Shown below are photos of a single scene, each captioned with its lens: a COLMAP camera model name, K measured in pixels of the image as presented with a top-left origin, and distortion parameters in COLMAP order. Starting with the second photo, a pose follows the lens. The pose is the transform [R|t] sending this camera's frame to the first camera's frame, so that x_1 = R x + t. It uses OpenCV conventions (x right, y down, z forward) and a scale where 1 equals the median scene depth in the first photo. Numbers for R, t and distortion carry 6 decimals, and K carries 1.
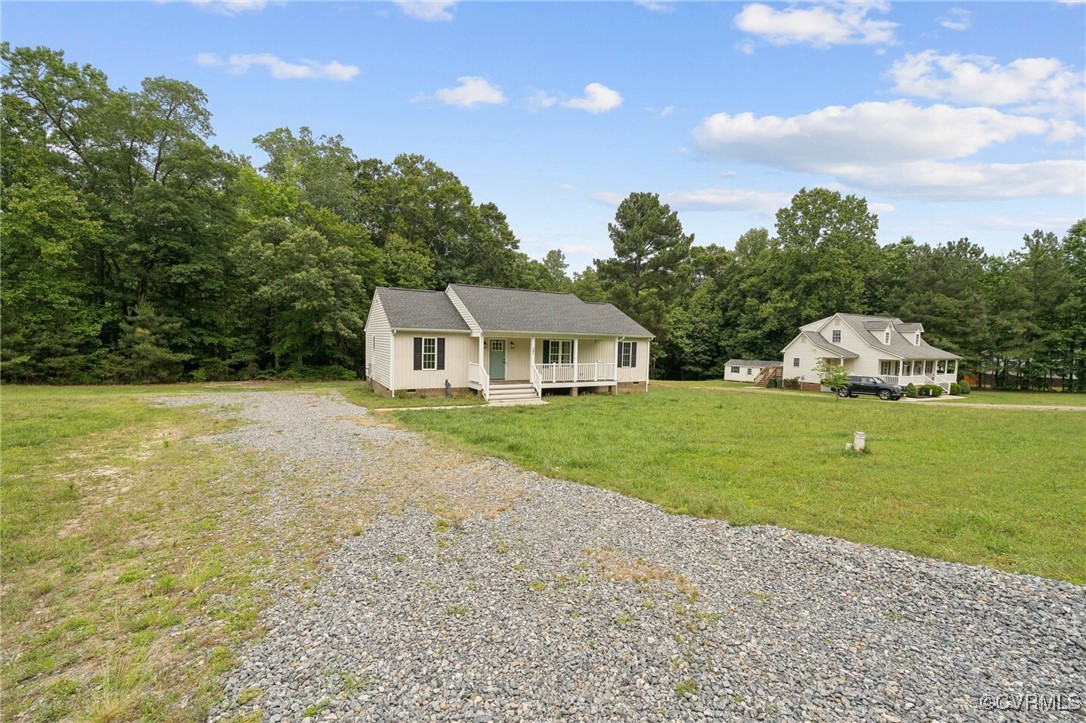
lens RADIAL K [[438.1, 0, 535.1], [0, 438.1, 367.7], [0, 0, 1]] dist [-0.002739, -0.000457]
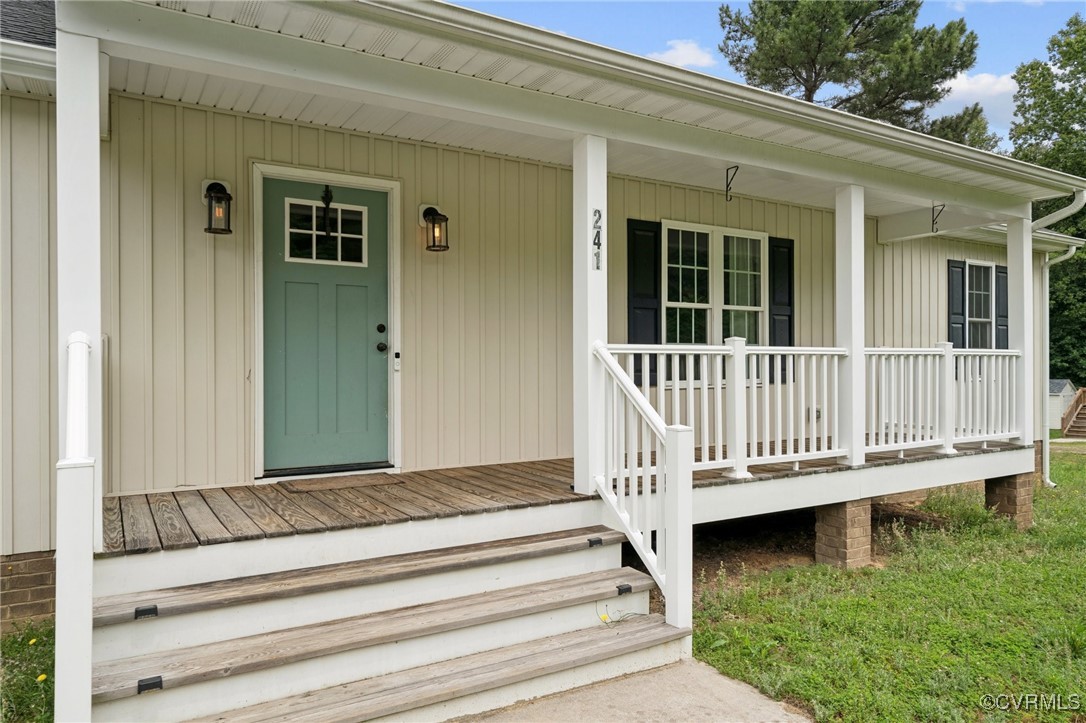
lens RADIAL K [[721.8, 0, 543.0], [0, 721.8, 361.5], [0, 0, 1]] dist [0.000538, 0.000070]
pose [[0.998682, -0.024137, 0.045292, -0.022248], [0.027155, 0.997366, -0.067257, 0.007748], [-0.043549, 0.068398, 0.996707, 0.596672]]
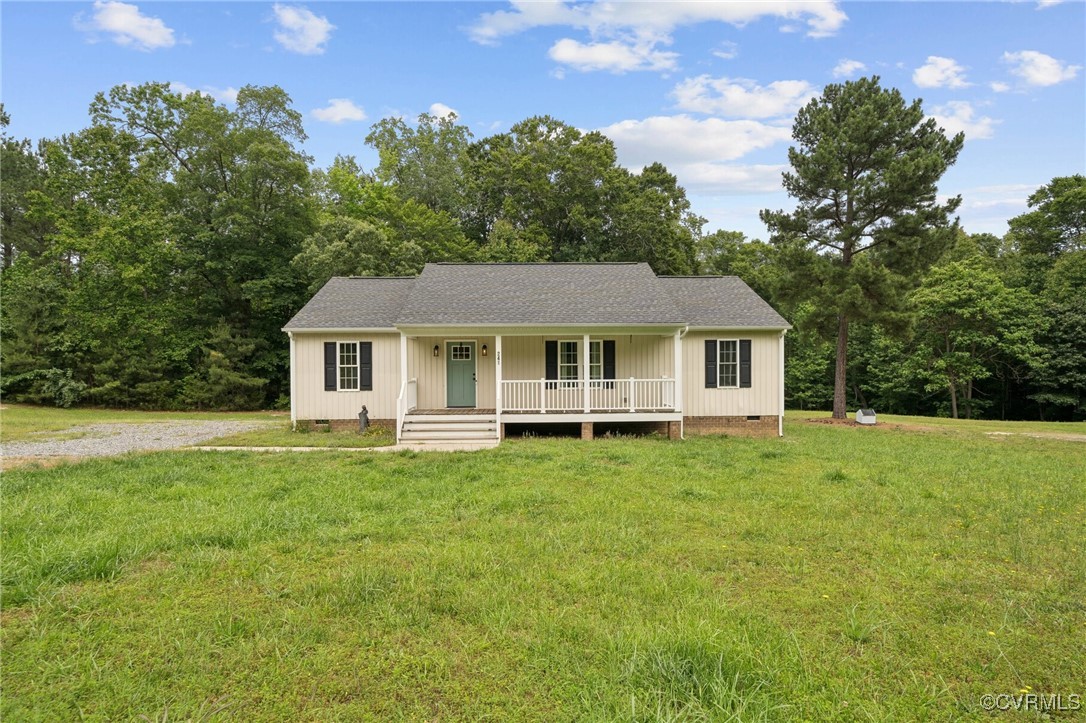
lens RADIAL K [[558.9, 0, 538.3], [0, 558.9, 369.9], [0, 0, 1]] dist [-0.002258, 0.000791]
pose [[0.891929, -0.021313, -0.451673, 0.282592], [-0.002718, 0.998618, -0.052489, 0.012207], [0.452168, 0.048044, 0.890638, 0.273545]]
